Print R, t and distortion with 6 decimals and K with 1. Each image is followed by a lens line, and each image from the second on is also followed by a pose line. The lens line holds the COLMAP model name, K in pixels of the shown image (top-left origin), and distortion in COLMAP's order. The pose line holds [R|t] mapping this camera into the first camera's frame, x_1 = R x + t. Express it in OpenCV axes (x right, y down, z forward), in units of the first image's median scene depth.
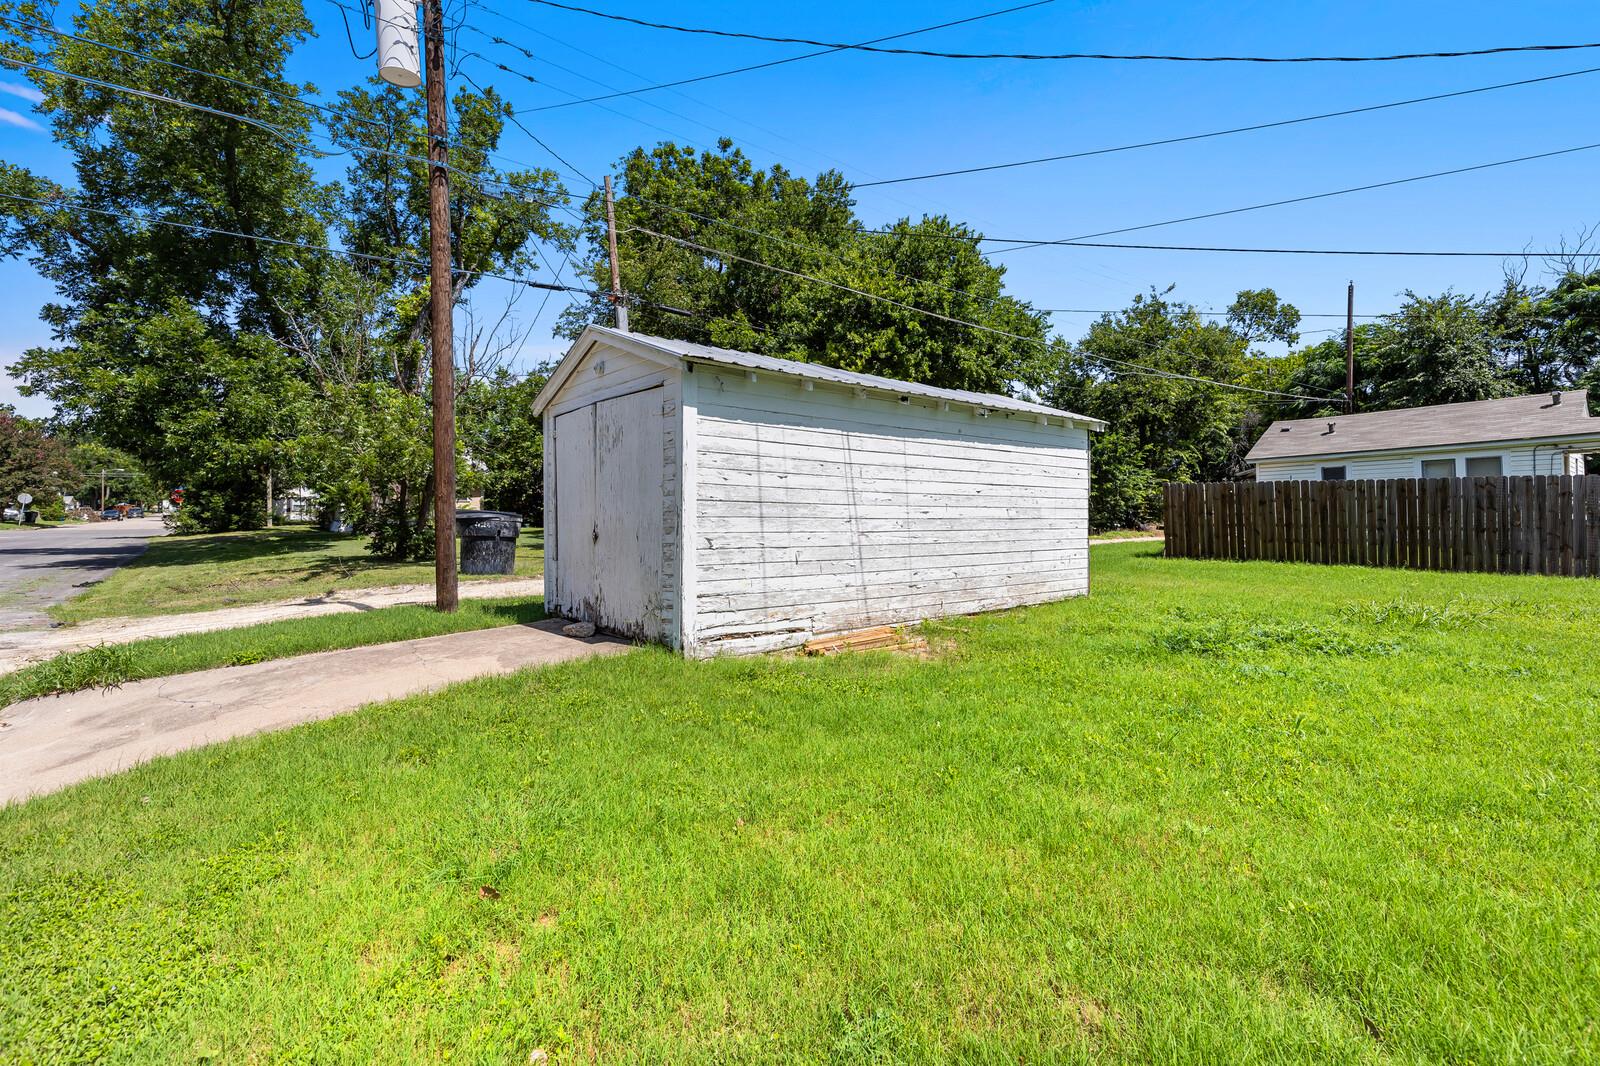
lens RADIAL K [[728.9, 0, 807.2], [0, 728.9, 515.5], [0, 0, 1]] dist [-0.000283, -0.001485]
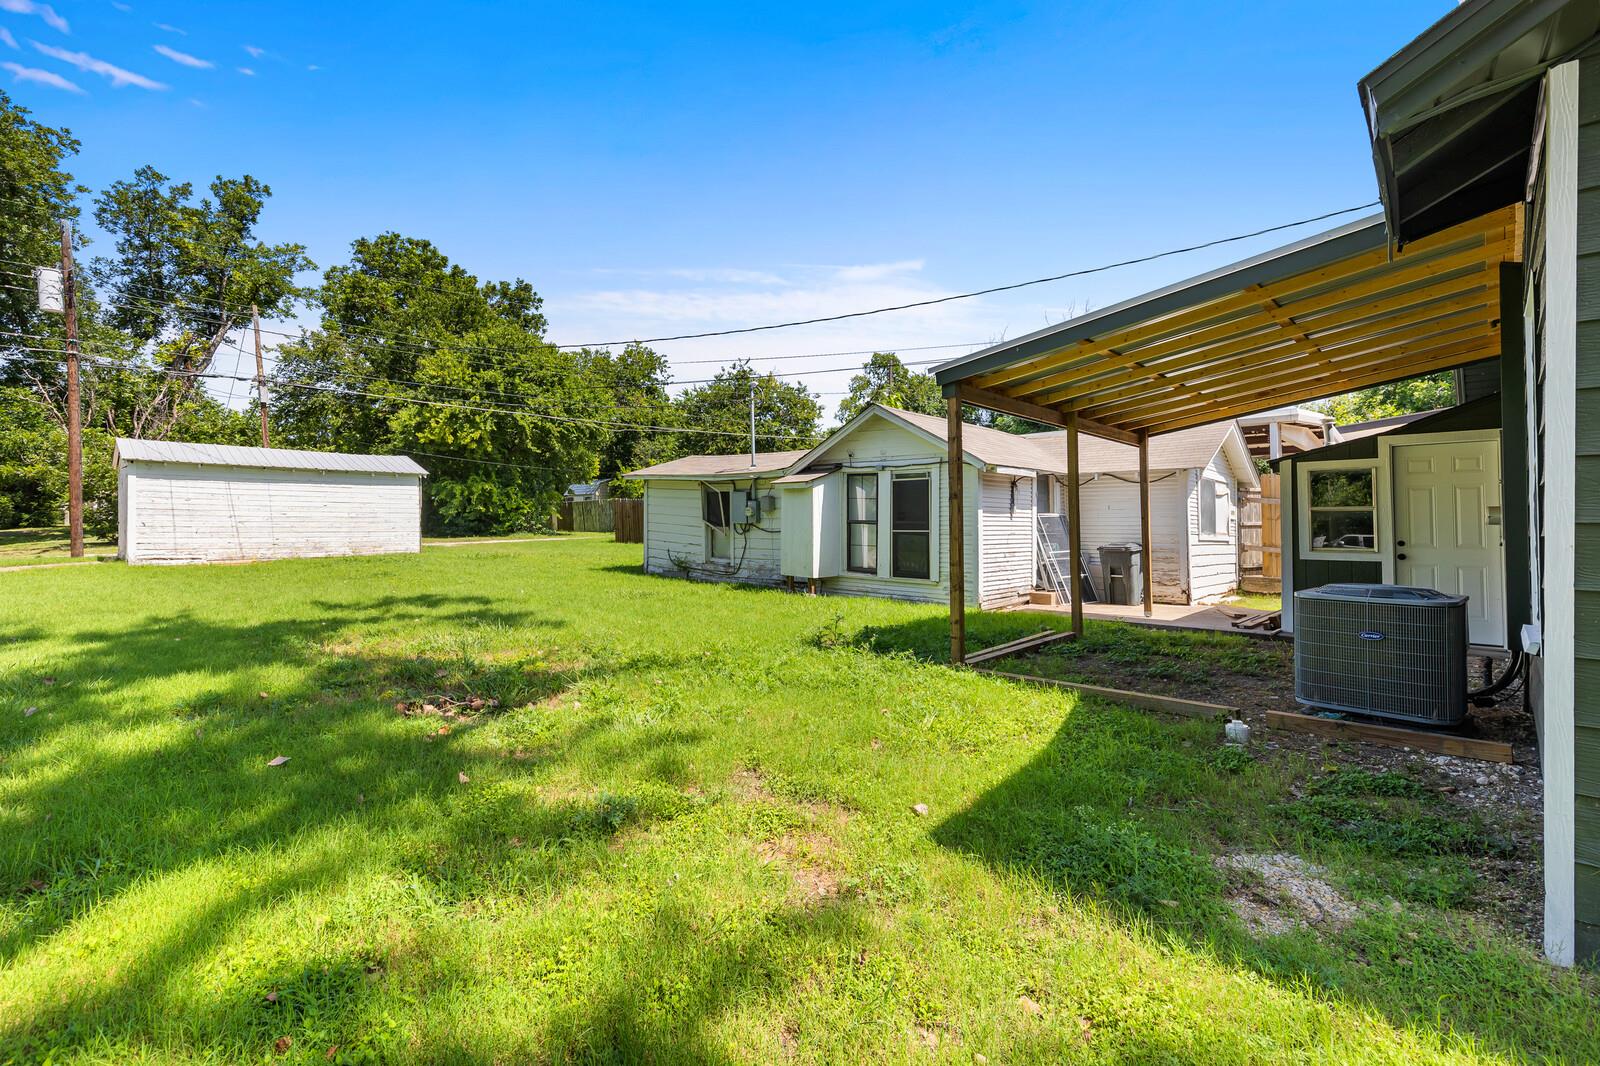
lens RADIAL K [[728.9, 0, 807.2], [0, 728.9, 515.5], [0, 0, 1]] dist [-0.000283, -0.001485]
pose [[0.991388, 0.007086, 0.130763, 1.231451], [-0.006421, 0.999964, -0.005507, 0.001936], [-0.130798, 0.004620, 0.991398, -1.273131]]
